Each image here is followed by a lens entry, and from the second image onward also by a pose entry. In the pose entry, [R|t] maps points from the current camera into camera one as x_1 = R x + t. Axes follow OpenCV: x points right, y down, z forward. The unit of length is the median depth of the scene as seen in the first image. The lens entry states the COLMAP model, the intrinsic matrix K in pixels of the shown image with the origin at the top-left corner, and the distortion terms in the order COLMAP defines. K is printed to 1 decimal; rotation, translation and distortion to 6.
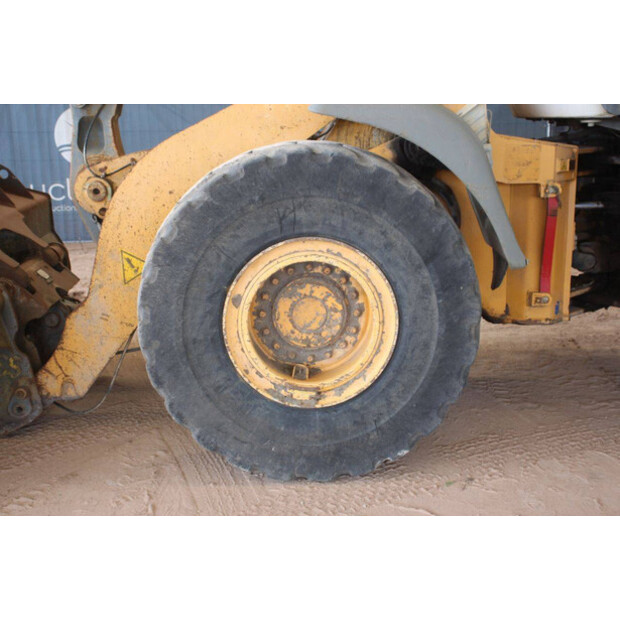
lens RADIAL K [[891.7, 0, 310.0], [0, 891.7, 310.0], [0, 0, 1]] dist [0.072032, 0.042412]
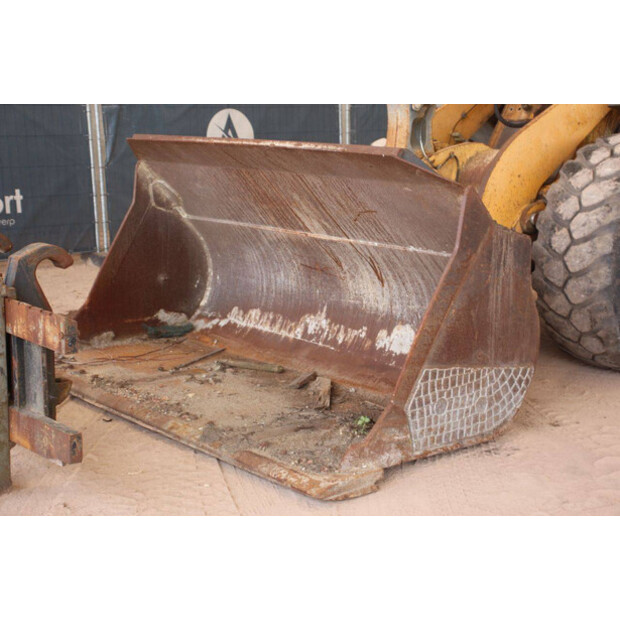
lens RADIAL K [[1048.4, 0, 296.1], [0, 1048.4, 309.5], [0, 0, 1]] dist [0.170325, 0.020073]
pose [[0.807303, -0.098054, 0.581934, -1.254596], [0.127319, 0.991816, -0.009508, 0.027950], [-0.576239, 0.081766, 0.813181, -0.016514]]
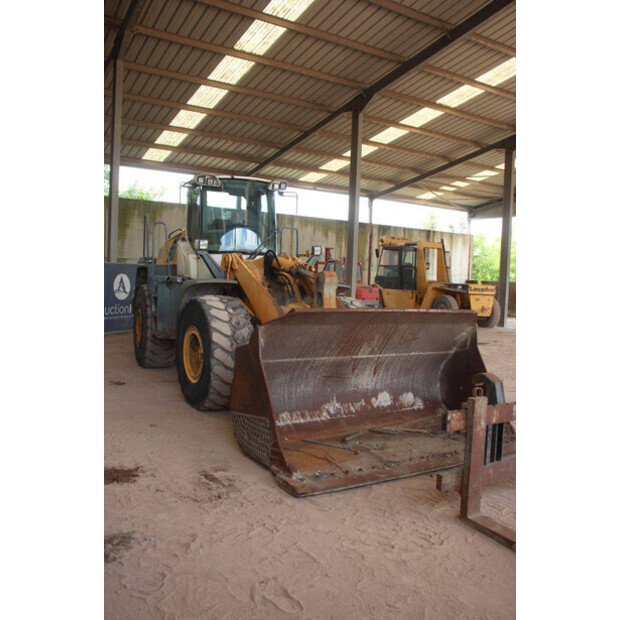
lens RADIAL K [[560.8, 0, 301.5], [0, 560.8, 309.9], [0, 0, 1]] dist [-0.129044, 0.139668]
pose [[-0.487158, -0.058472, 0.871354, -1.540400], [0.170147, 0.972281, 0.160370, -0.434594], [-0.856579, 0.226384, -0.463706, 1.818295]]
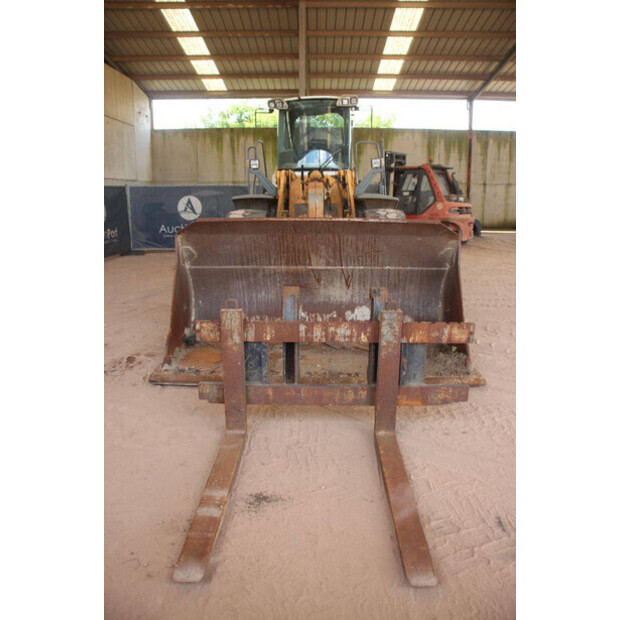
lens RADIAL K [[502.6, 0, 310.0], [0, 502.6, 310.0], [0, 0, 1]] dist [-0.173871, 0.160025]
pose [[0.064981, -0.215590, 0.974319, -1.635243], [0.230834, 0.953148, 0.195510, -0.221707], [-0.970821, 0.212201, 0.111702, 0.981575]]
